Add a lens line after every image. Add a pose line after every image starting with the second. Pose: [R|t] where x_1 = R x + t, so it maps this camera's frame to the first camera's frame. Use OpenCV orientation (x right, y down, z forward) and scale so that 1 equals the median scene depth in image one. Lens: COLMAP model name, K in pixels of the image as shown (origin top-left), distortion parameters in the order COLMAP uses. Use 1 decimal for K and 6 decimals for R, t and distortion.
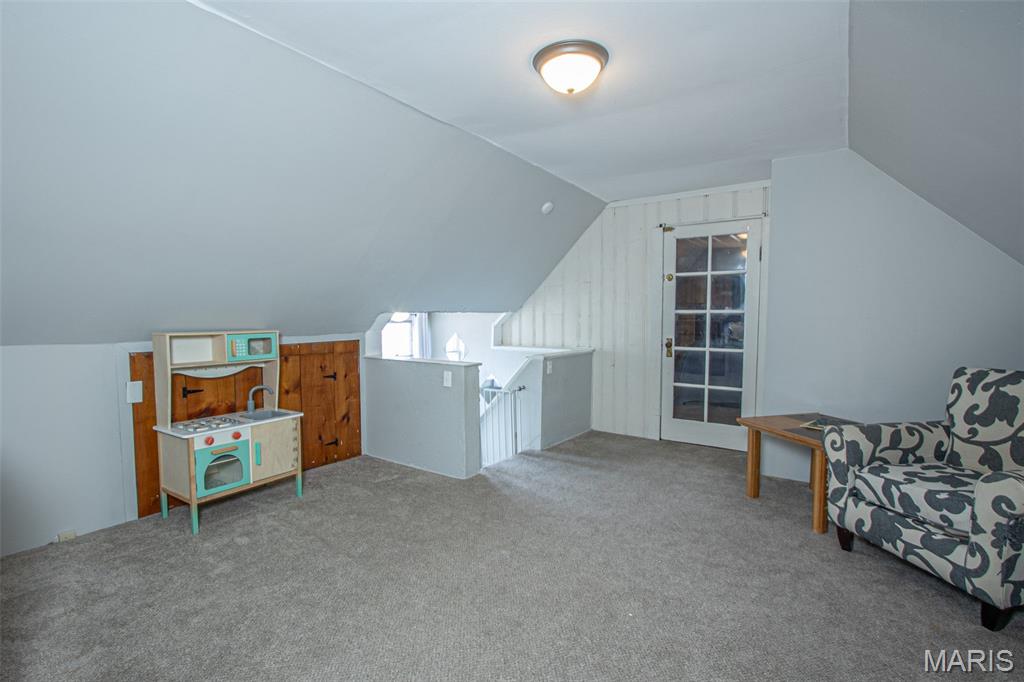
lens RADIAL K [[479.6, 0, 503.1], [0, 479.6, 348.7], [0, 0, 1]] dist [-0.018368, 0.000816]
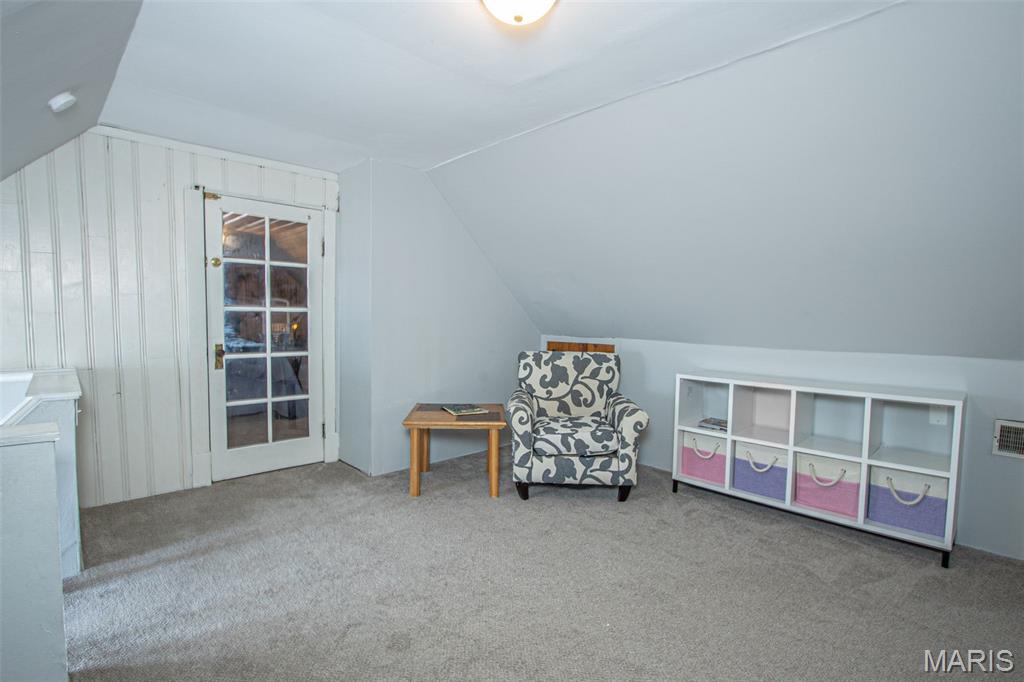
lens RADIAL K [[499.5, 0, 495.7], [0, 499.5, 343.6], [0, 0, 1]] dist [-0.033634, 0.000845]
pose [[0.199486, -0.052991, 0.978467, -0.582591], [0.053803, 0.997623, 0.043059, -0.058743], [-0.978423, 0.044055, 0.201863, 0.774369]]
